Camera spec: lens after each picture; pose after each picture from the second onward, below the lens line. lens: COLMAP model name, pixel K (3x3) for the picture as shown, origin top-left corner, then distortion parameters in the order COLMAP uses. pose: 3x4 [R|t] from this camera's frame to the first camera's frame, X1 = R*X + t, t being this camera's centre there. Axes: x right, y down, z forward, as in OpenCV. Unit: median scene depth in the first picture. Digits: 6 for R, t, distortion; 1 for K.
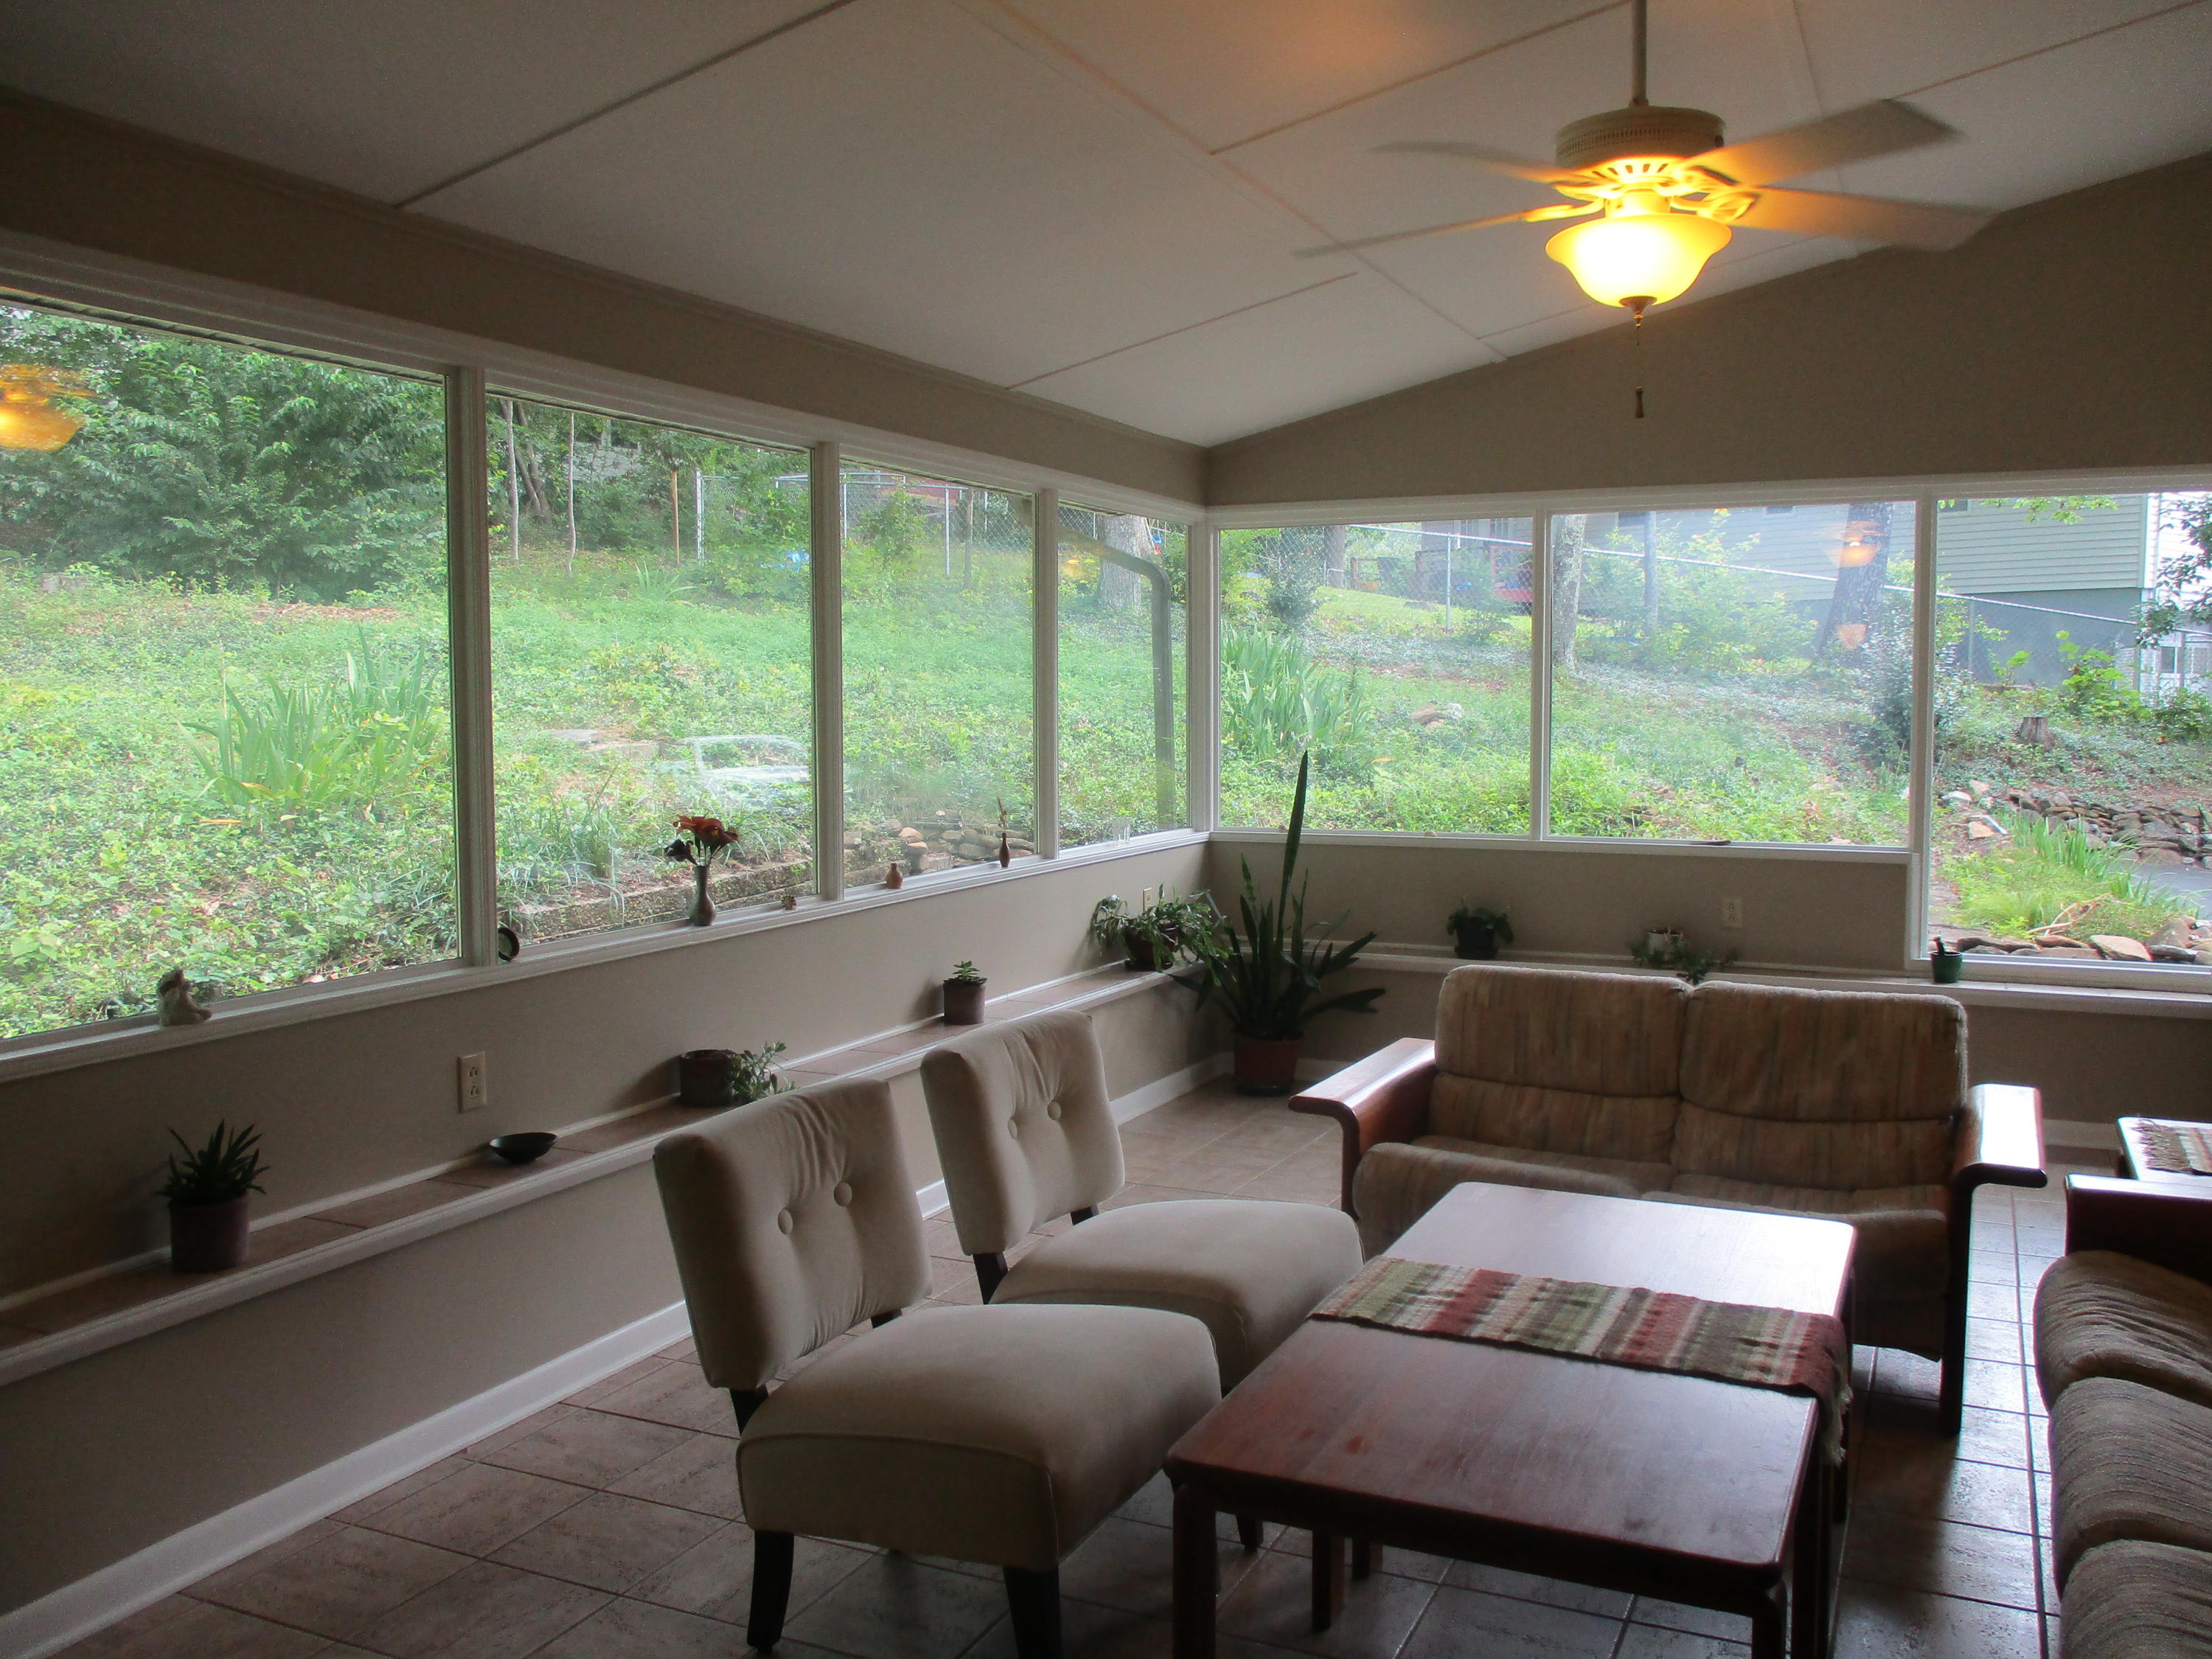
lens RADIAL K [[1787.7, 0, 1106.0], [0, 1787.7, 829.5], [0, 0, 1]] dist [0.008908, 0.004673]
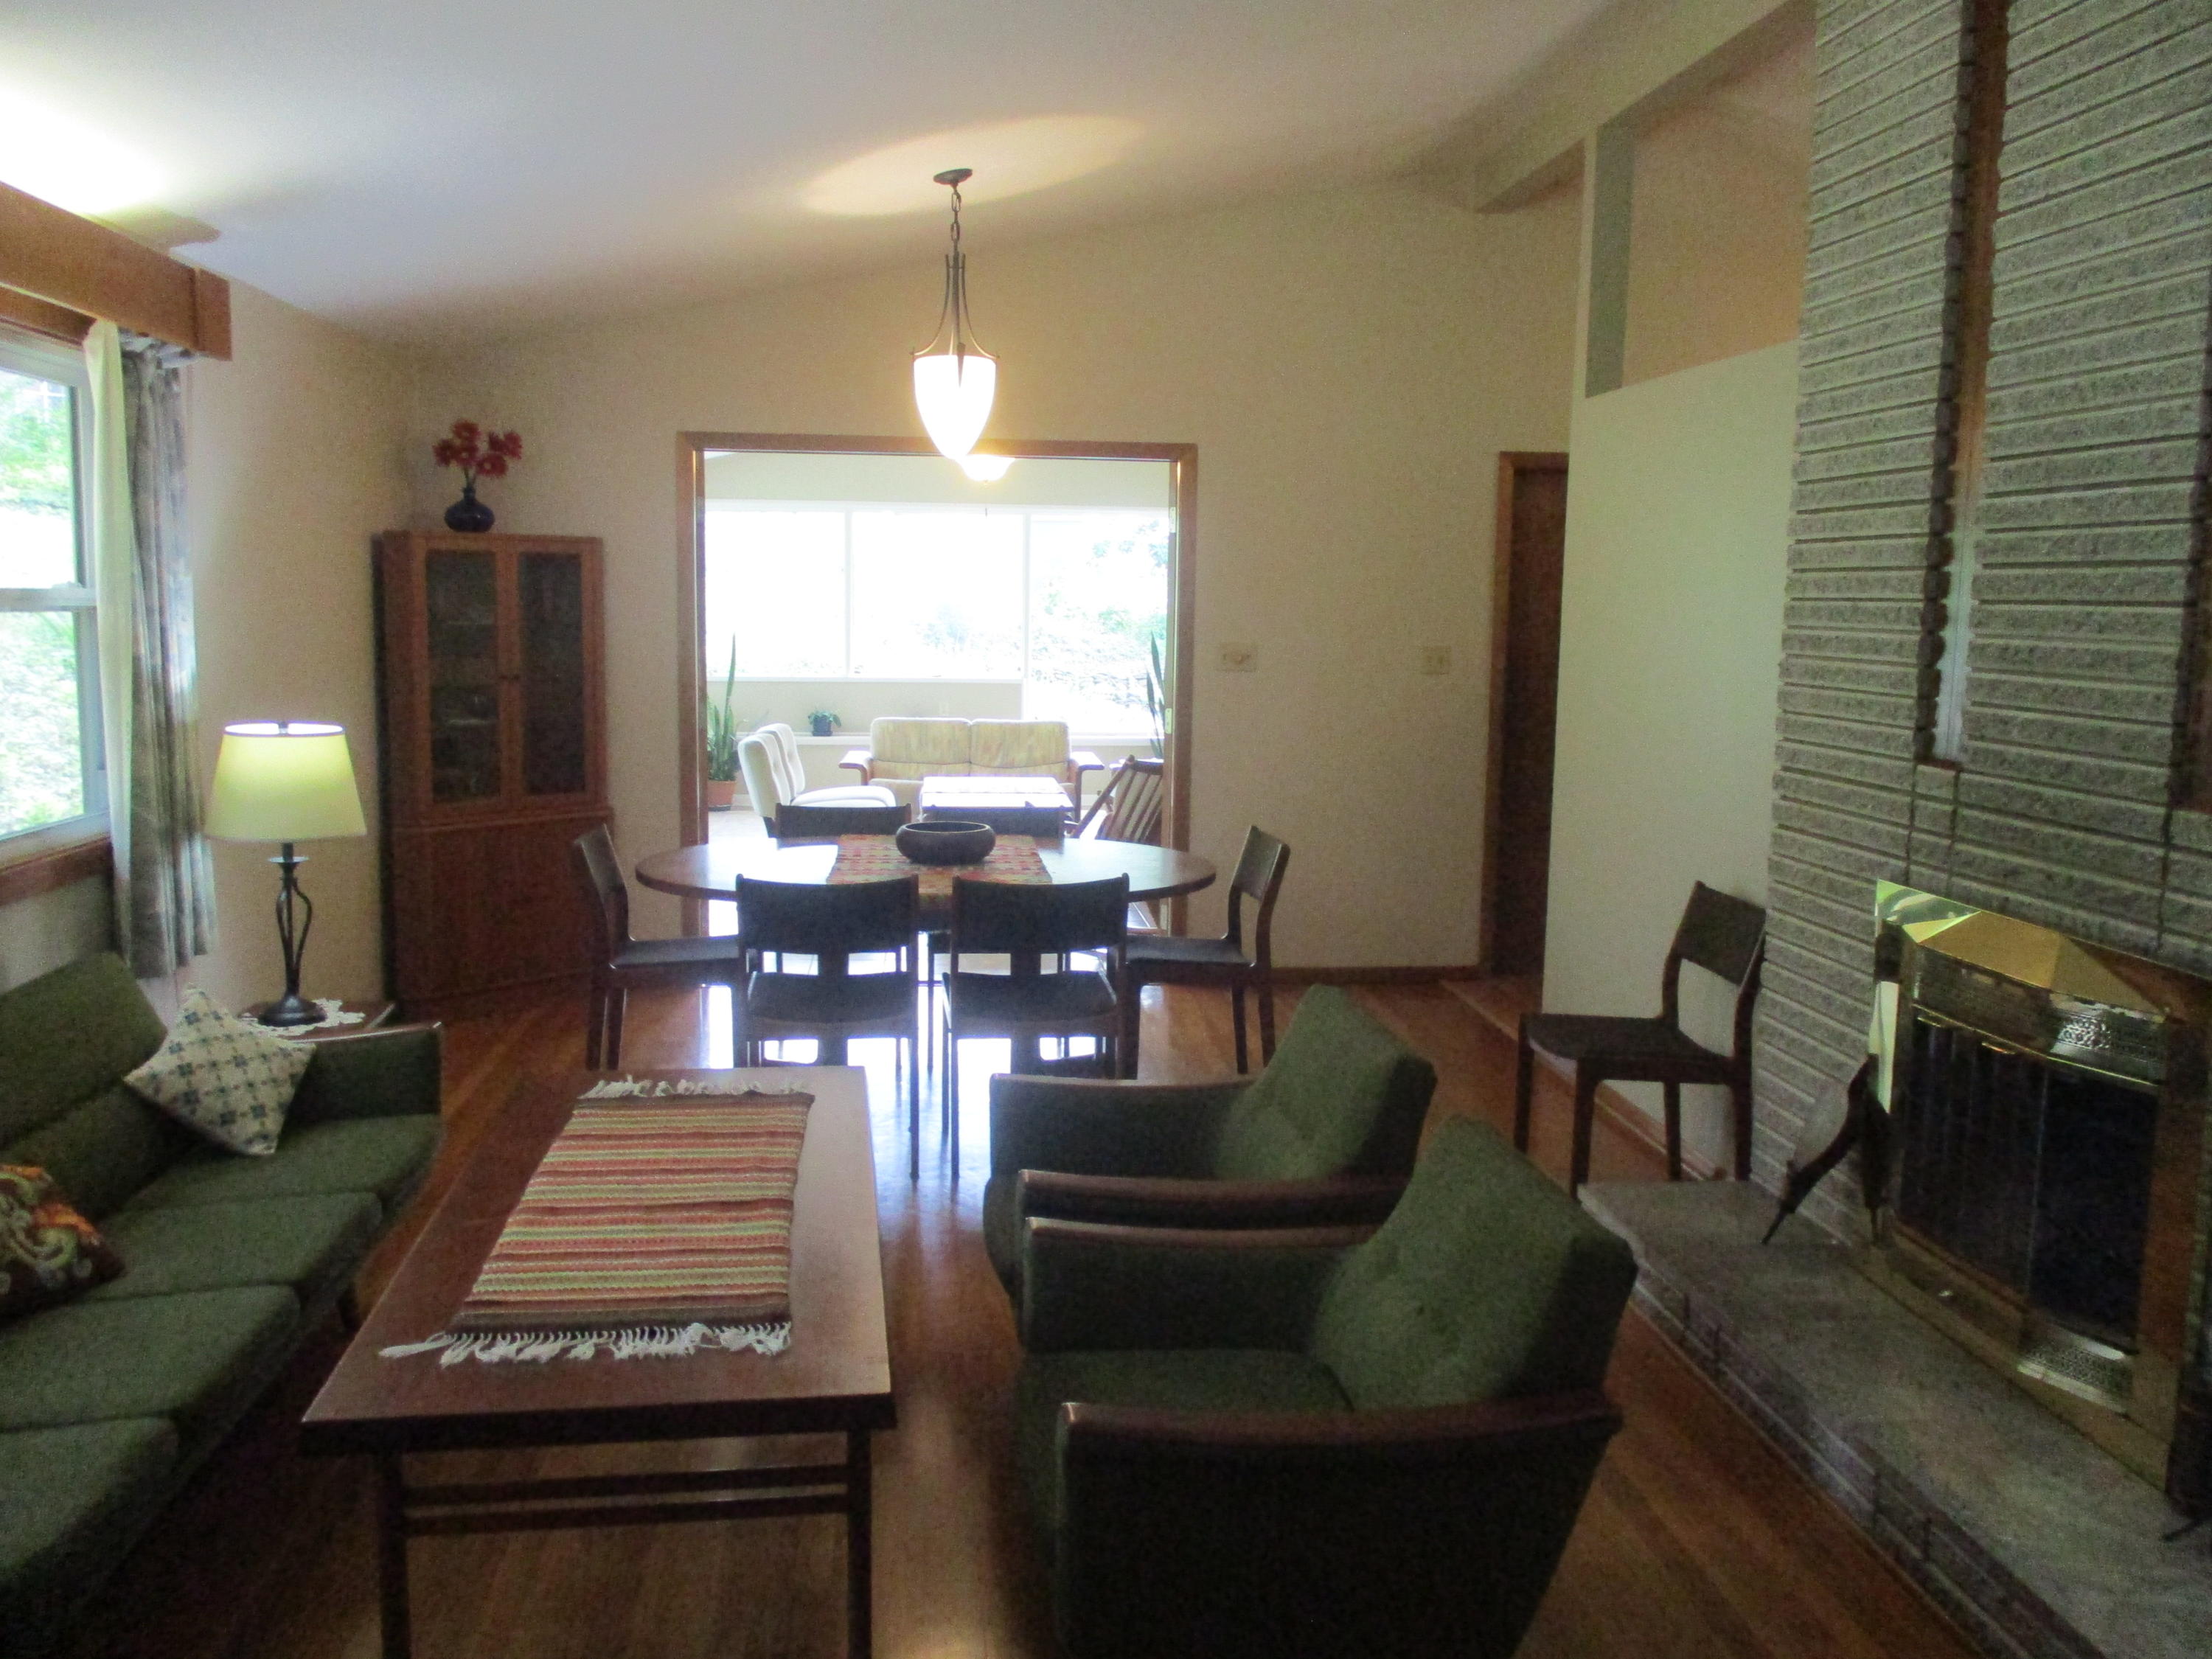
lens RADIAL K [[1856.8, 0, 1112.9], [0, 1856.8, 806.6], [0, 0, 1]] dist [-0.005376, -0.003694]
pose [[0.853873, -0.049253, 0.518146, -0.684385], [0.028645, 0.998451, 0.047704, 0.071290], [-0.519693, -0.025891, 0.853961, -1.060209]]
